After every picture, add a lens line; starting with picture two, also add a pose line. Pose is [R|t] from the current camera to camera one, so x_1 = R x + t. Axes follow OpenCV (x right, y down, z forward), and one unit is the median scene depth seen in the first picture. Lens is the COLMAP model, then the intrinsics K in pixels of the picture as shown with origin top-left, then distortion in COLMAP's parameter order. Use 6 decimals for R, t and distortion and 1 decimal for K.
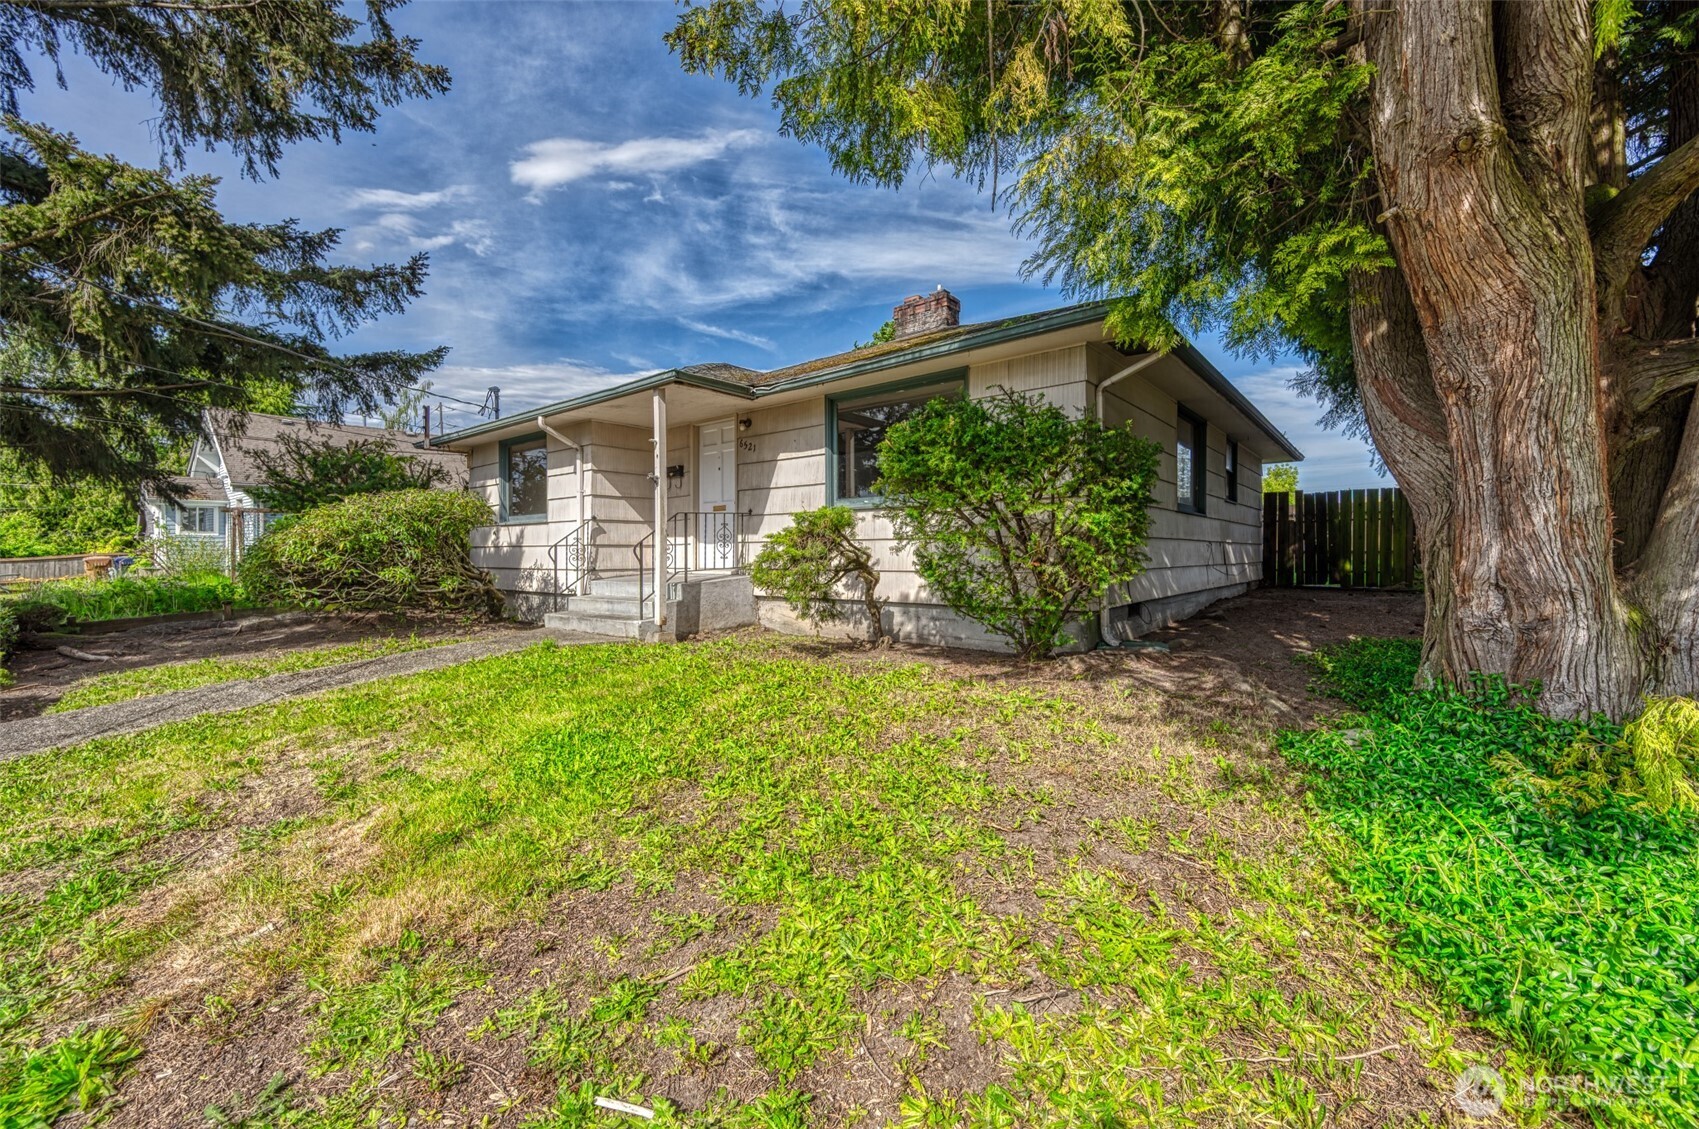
lens RADIAL K [[680.8, 0, 845.8], [0, 680.8, 565.2], [0, 0, 1]] dist [-0.003646, -0.000970]
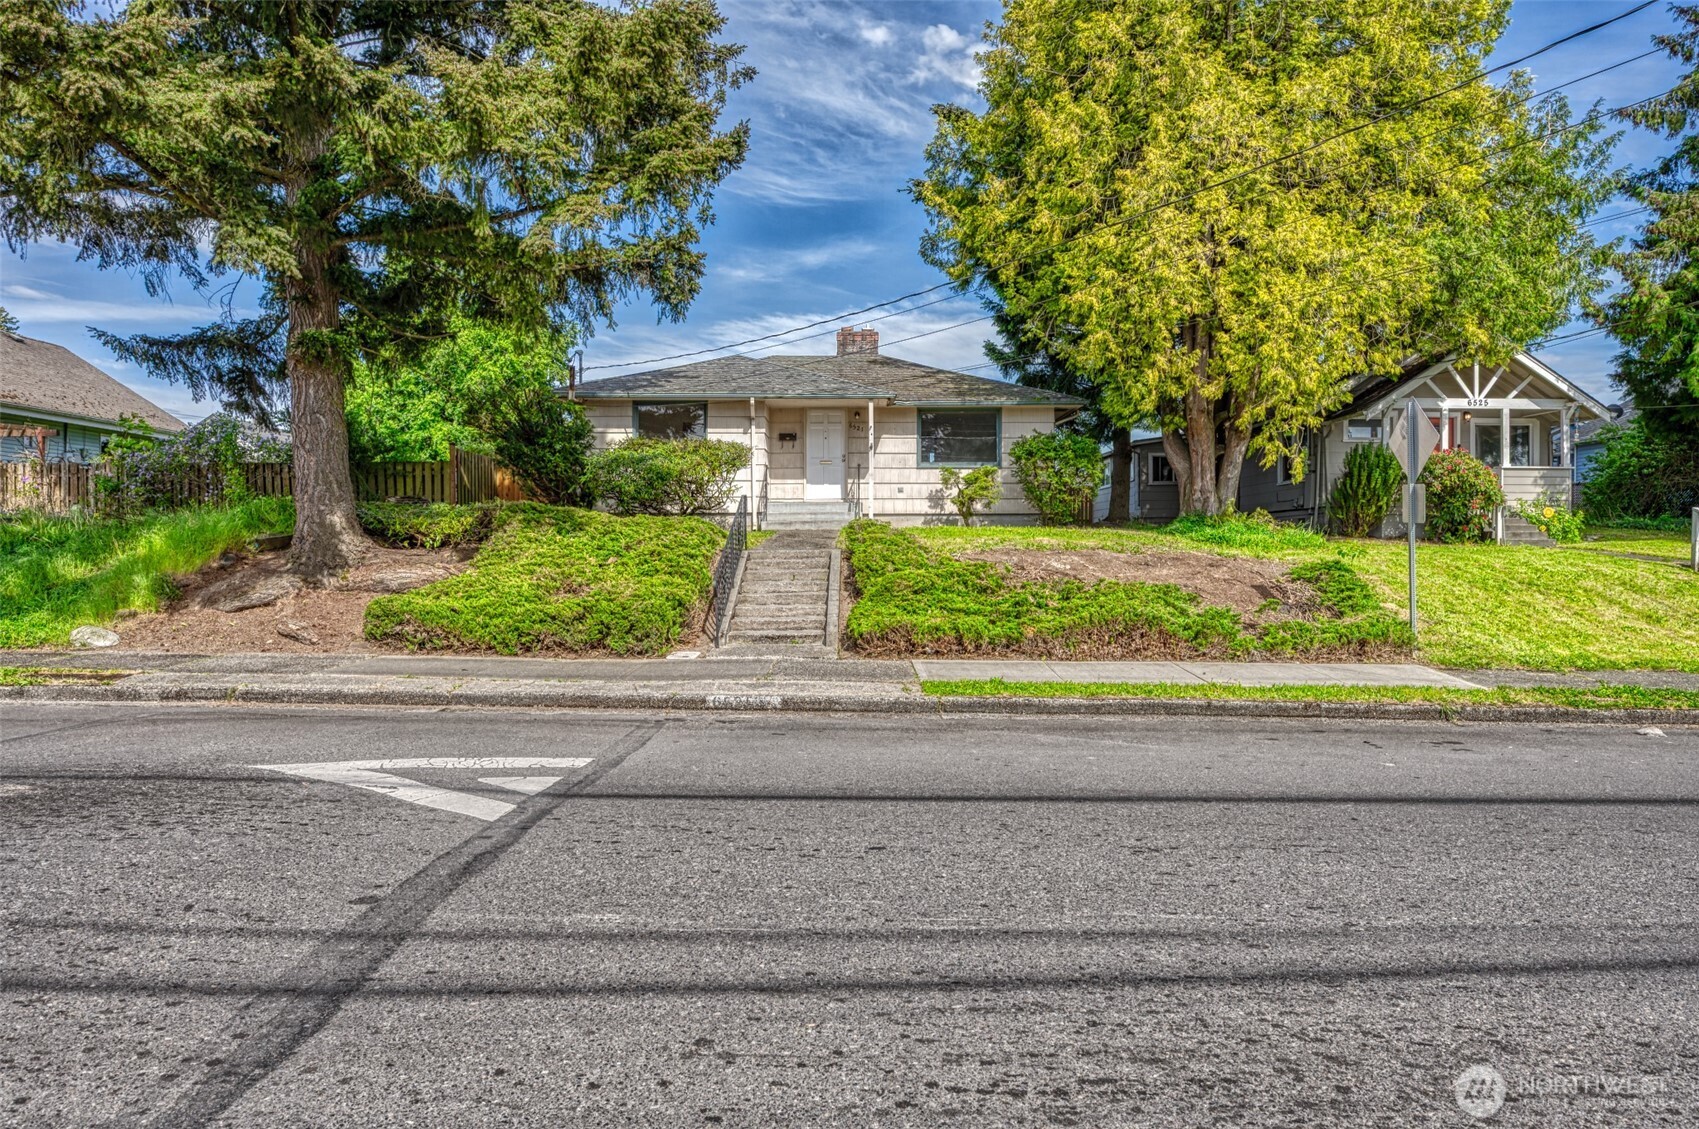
lens RADIAL K [[954.3, 0, 848.6], [0, 954.3, 567.1], [0, 0, 1]] dist [0.002045, 0.001041]
pose [[0.776127, -0.007939, 0.630527, -1.884698], [0.005272, 0.999967, 0.006101, 0.183075], [-0.630555, -0.001411, 0.776143, -0.971970]]
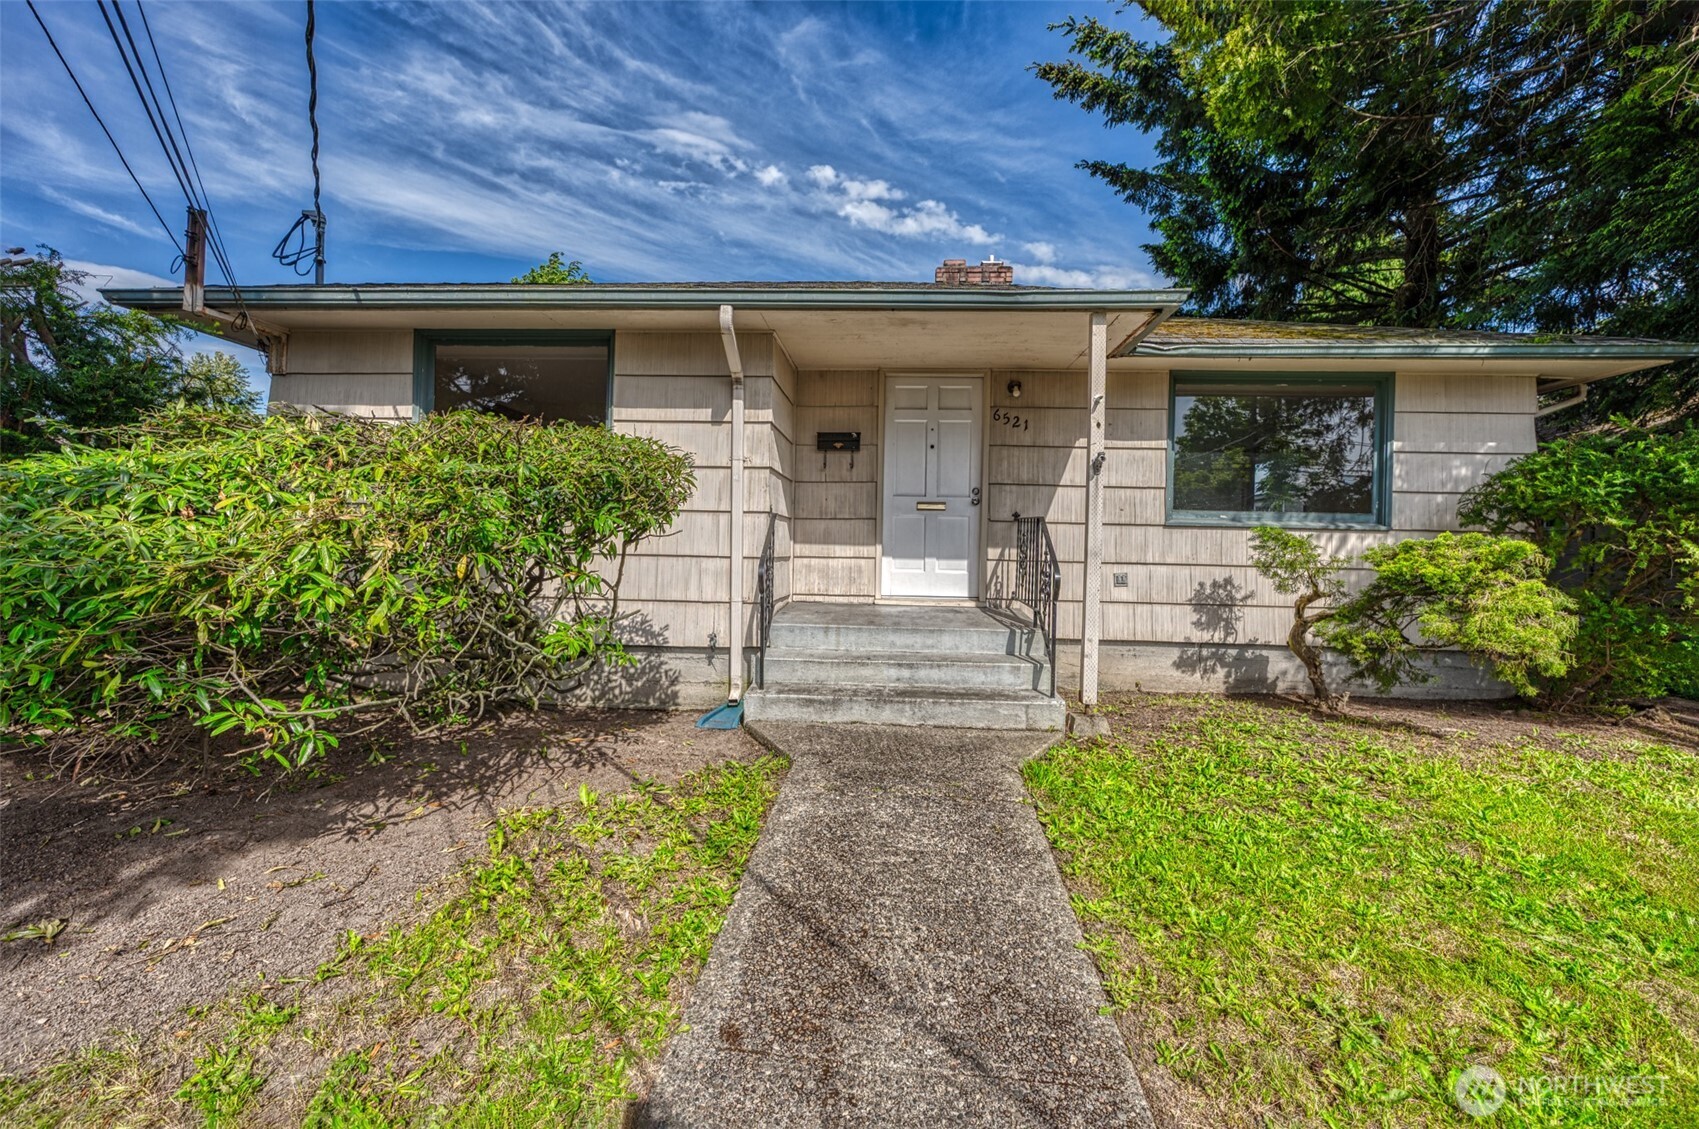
lens RADIAL K [[680.8, 0, 858.5], [0, 680.8, 563.5], [0, 0, 1]] dist [-0.003646, -0.000970]
pose [[0.808854, 0.013343, 0.587858, -0.746740], [-0.017430, 0.999847, 0.001288, -0.032143], [-0.587751, -0.011288, 0.808963, 0.593544]]
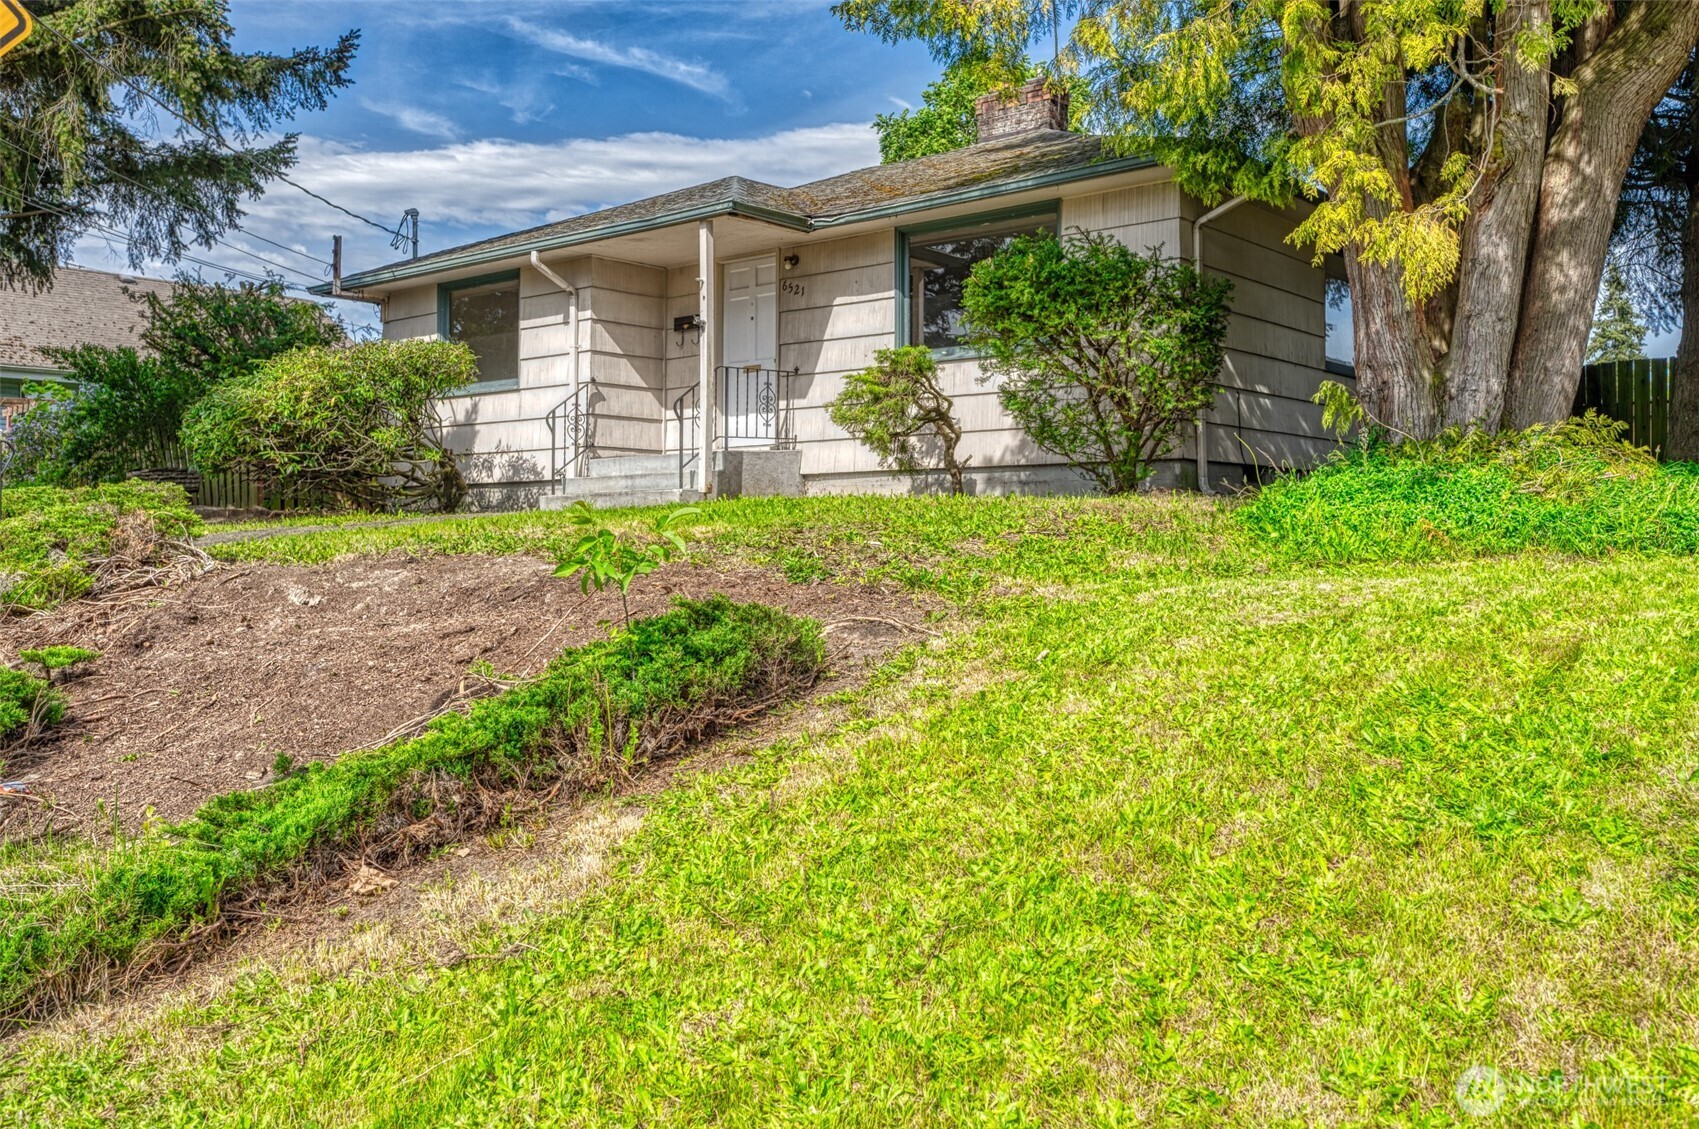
lens RADIAL K [[1475.8, 0, 843.8], [0, 1475.8, 556.7], [0, 0, 1]] dist [-0.014299, 0.014276]
pose [[0.999894, 0.006561, -0.013033, -0.067368], [-0.006674, 0.999940, -0.008679, 0.171951], [0.012975, 0.008765, 0.999877, -0.812966]]
